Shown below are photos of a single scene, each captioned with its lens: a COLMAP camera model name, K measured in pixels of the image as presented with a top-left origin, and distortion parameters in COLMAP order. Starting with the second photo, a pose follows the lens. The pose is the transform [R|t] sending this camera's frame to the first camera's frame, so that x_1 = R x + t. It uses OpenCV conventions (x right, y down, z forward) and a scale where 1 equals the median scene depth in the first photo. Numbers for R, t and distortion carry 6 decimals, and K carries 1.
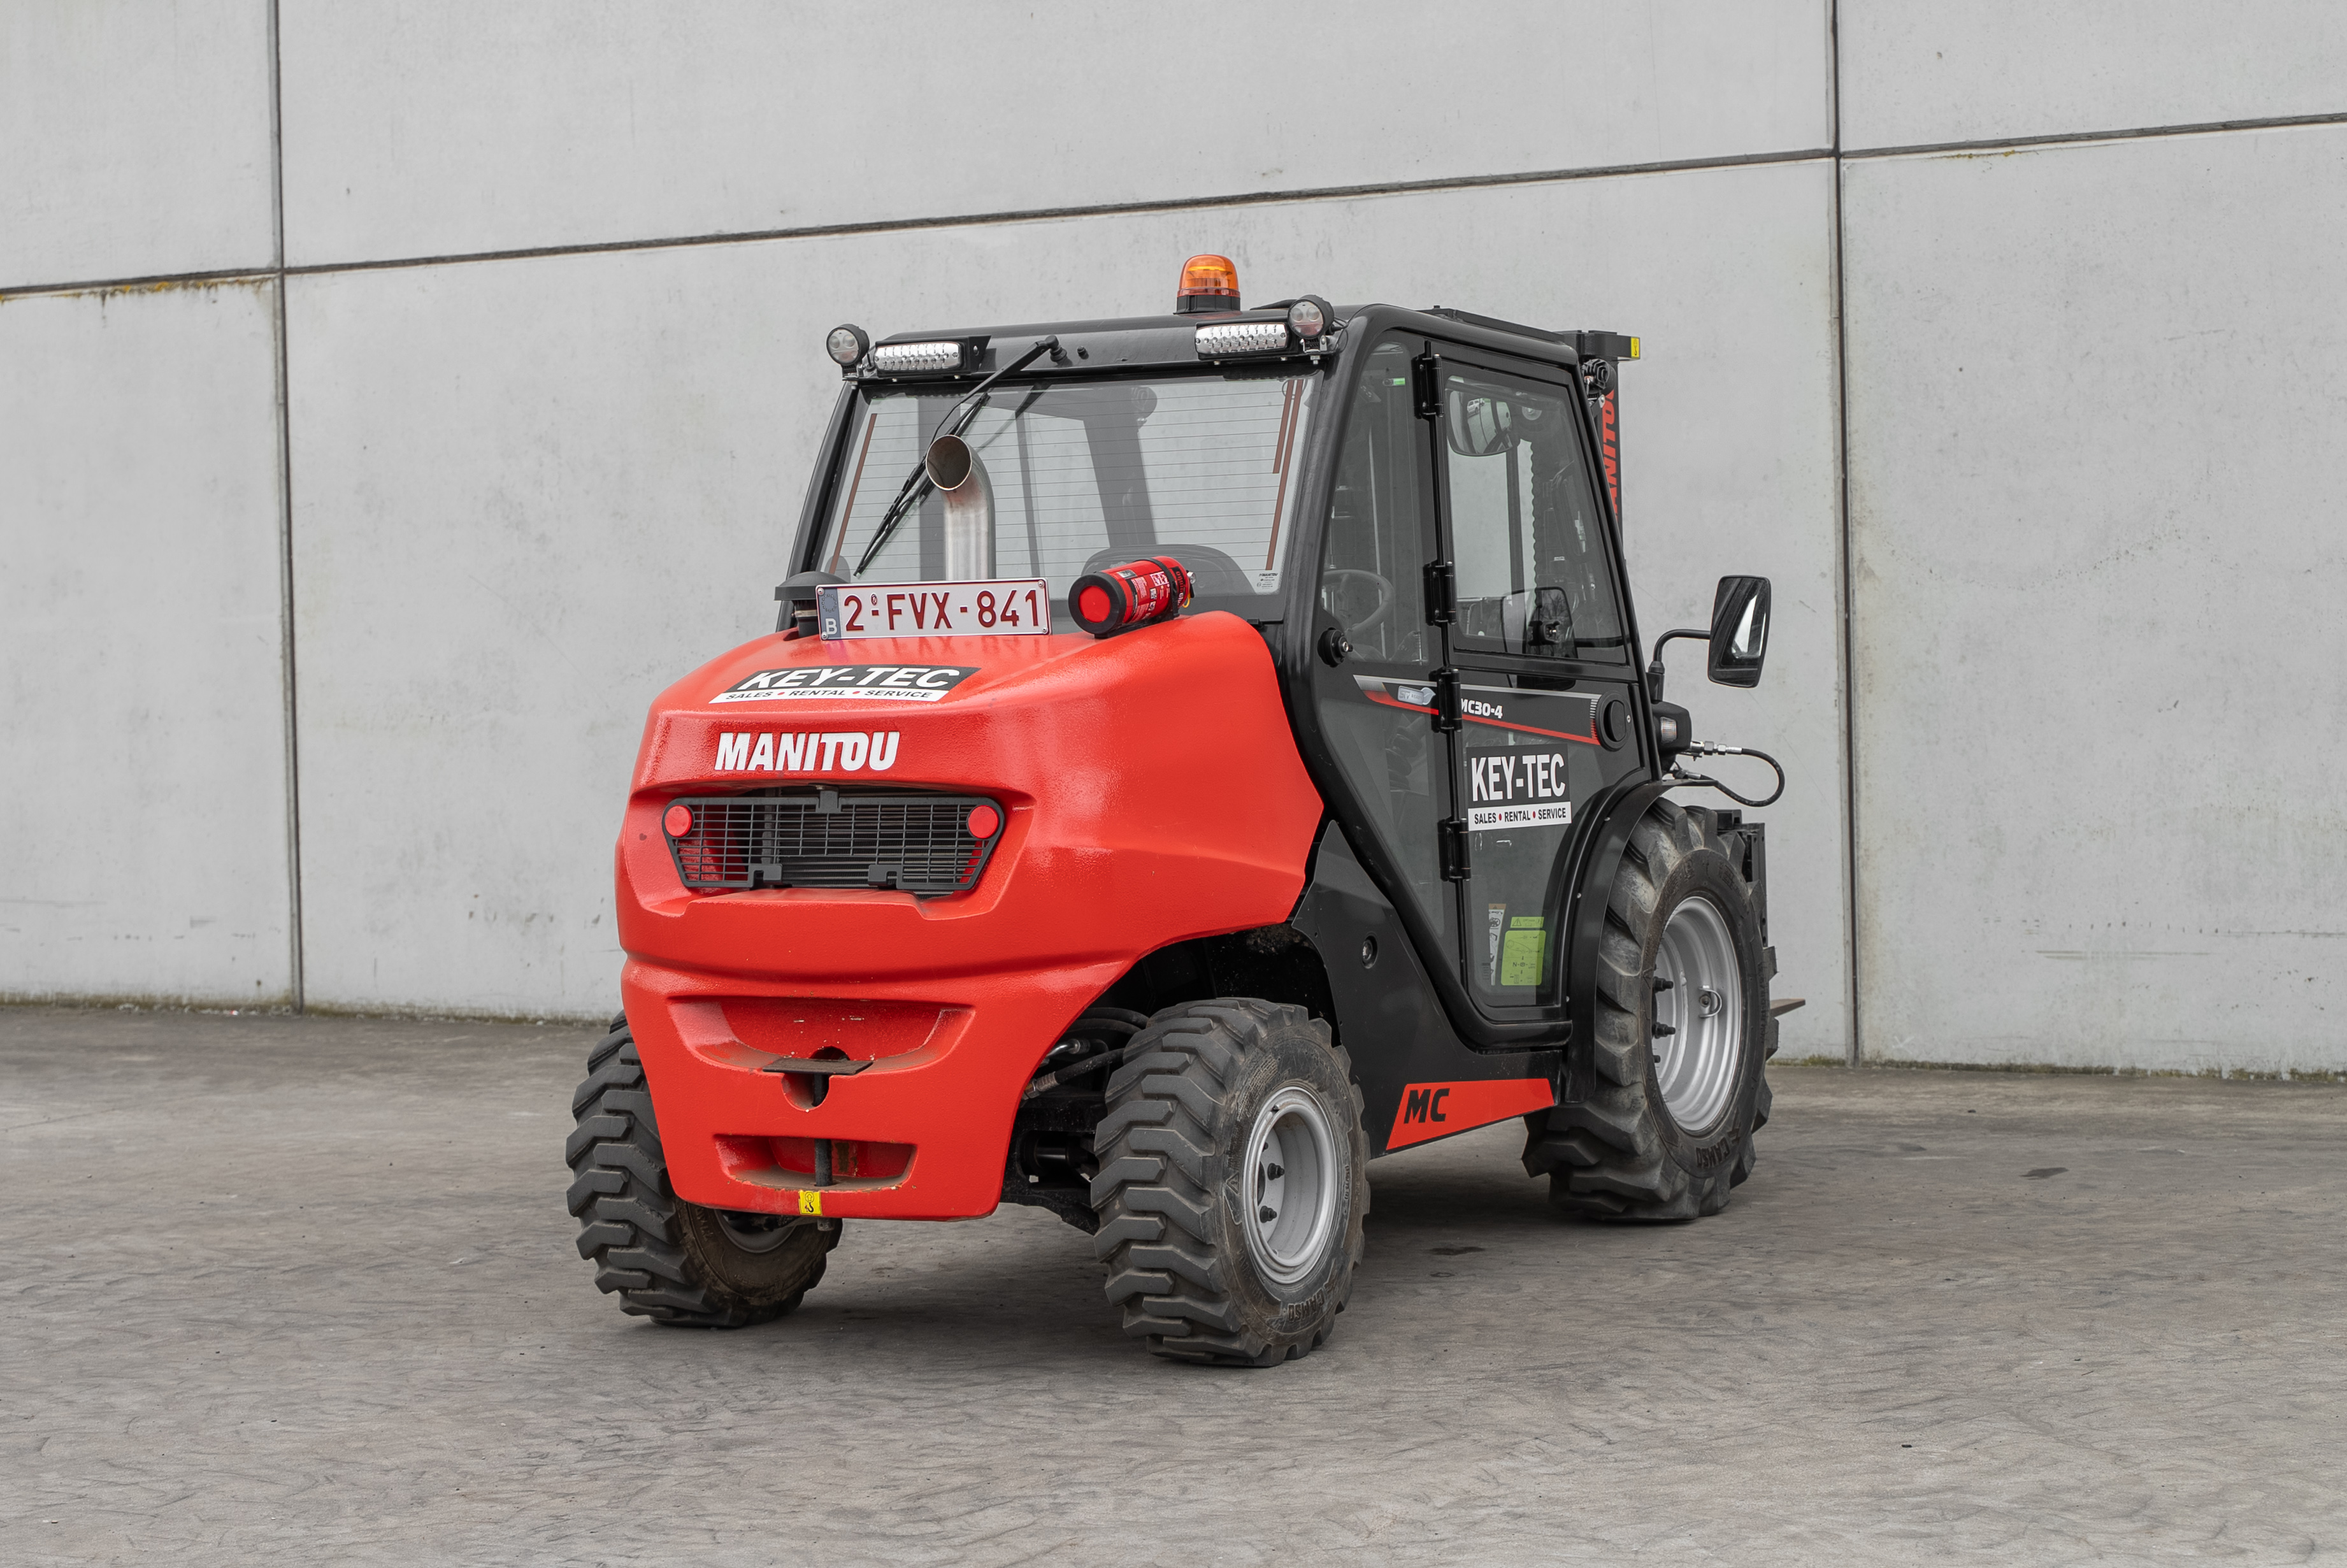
lens RADIAL K [[4453.7, 0, 1130.2], [0, 4453.7, 706.8], [0, 0, 1]] dist [-0.006536, 0.086301]
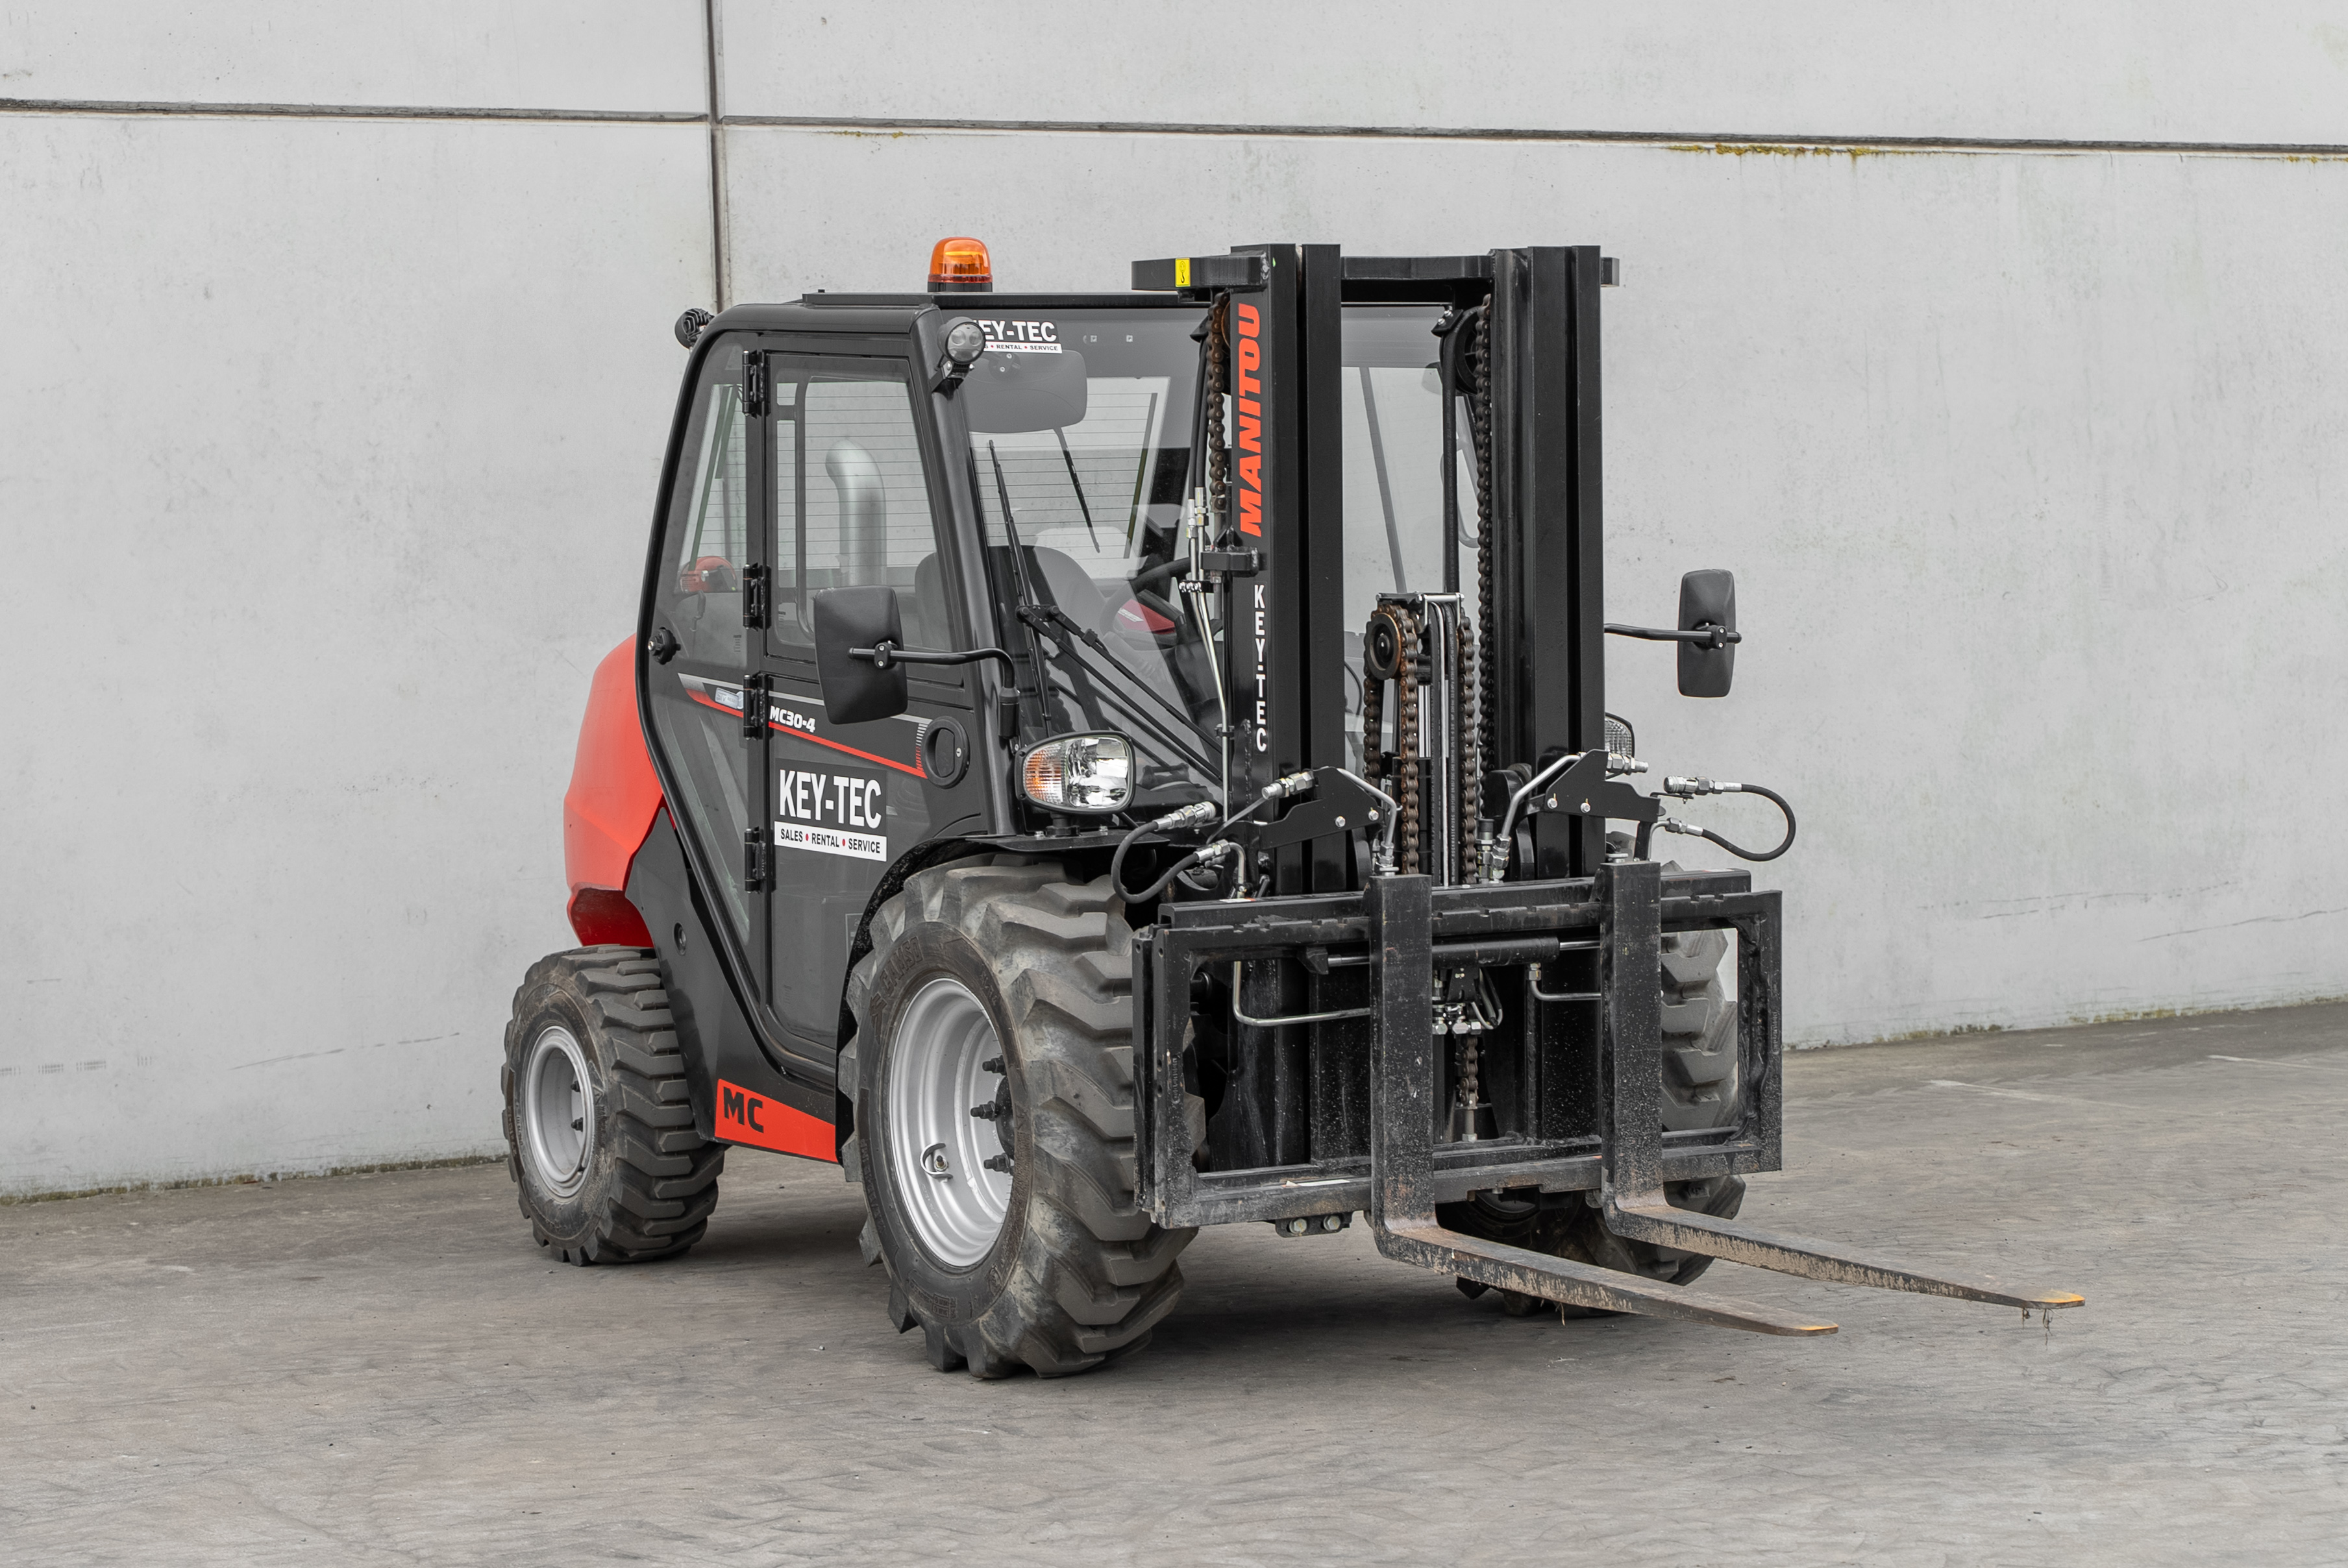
lens RADIAL K [[5169.2, 0, 1119.7], [0, 5169.2, 783.9], [0, 0, 1]] dist [0.008789, -0.082429]
pose [[0.528335, -0.022650, 0.848734, -0.717184], [0.036709, 0.999319, 0.003817, 0.008681], [-0.848242, 0.029139, 0.528807, 0.407874]]
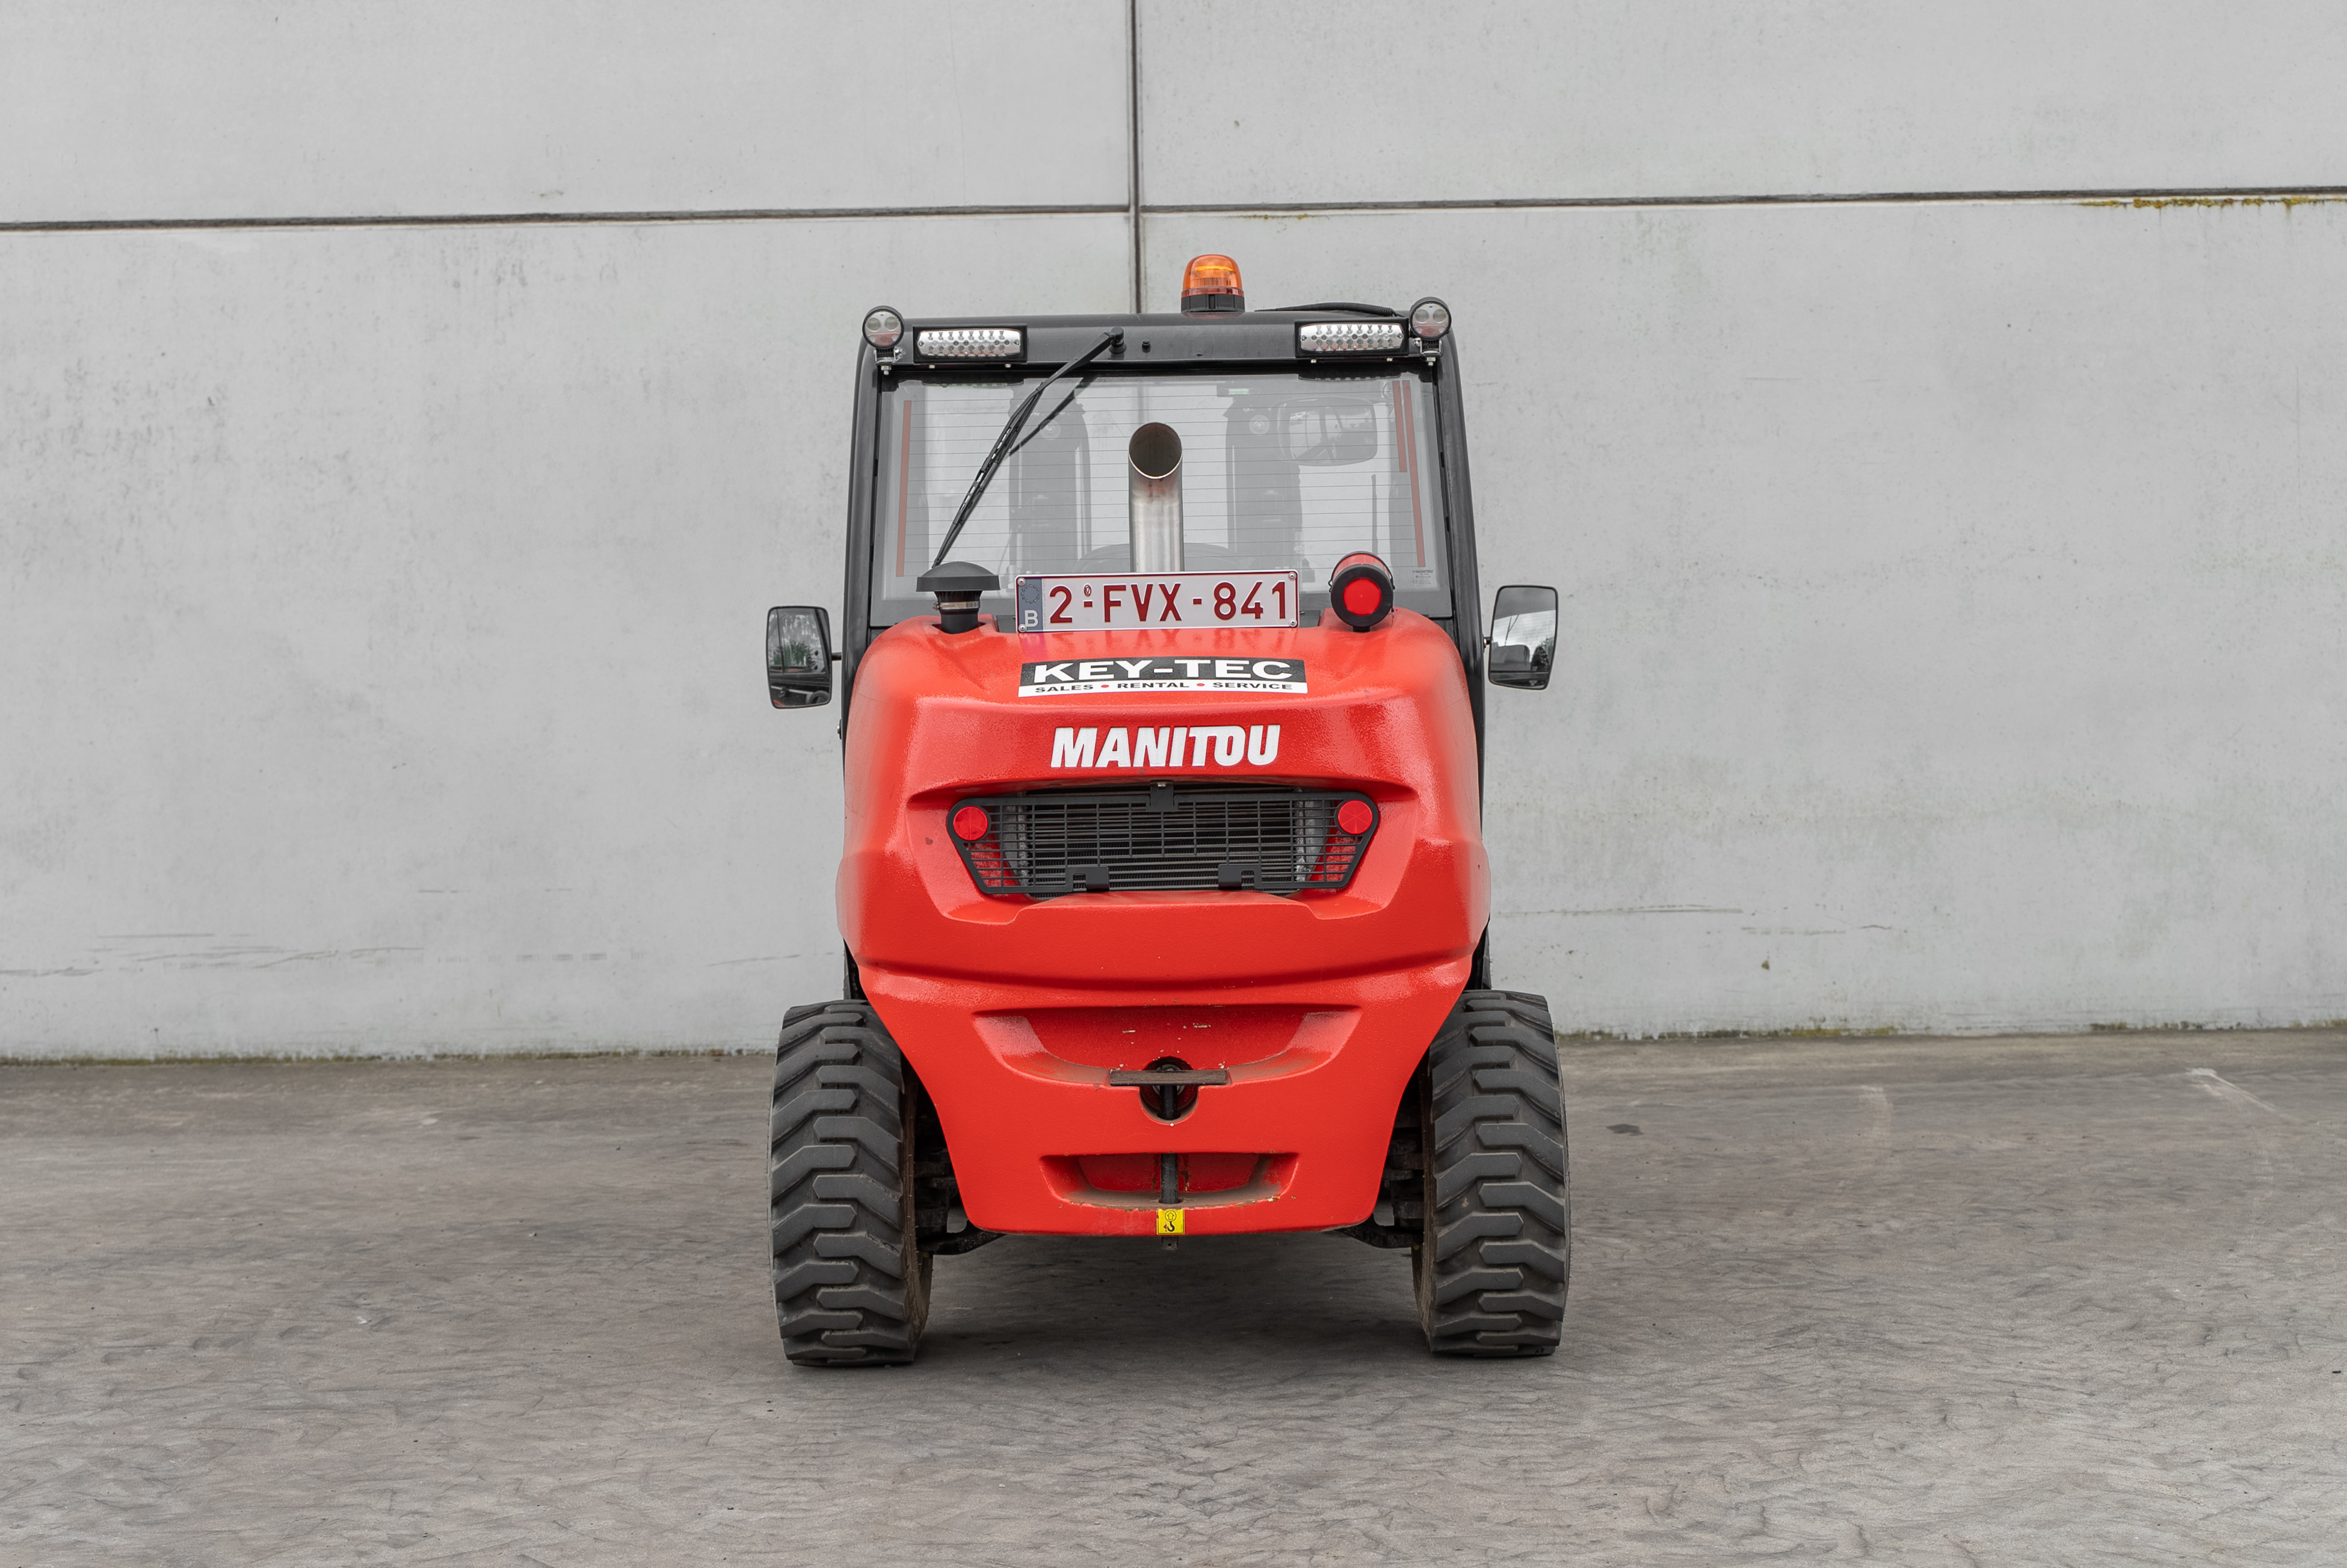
lens RADIAL K [[3856.8, 0, 1133.6], [0, 3856.8, 736.2], [0, 0, 1]] dist [-0.006010, -0.009823]
pose [[0.869687, -0.004891, 0.493579, -0.323541], [0.005924, 0.999982, -0.000529, 0.005480], [-0.493568, 0.003384, 0.869701, 0.192266]]
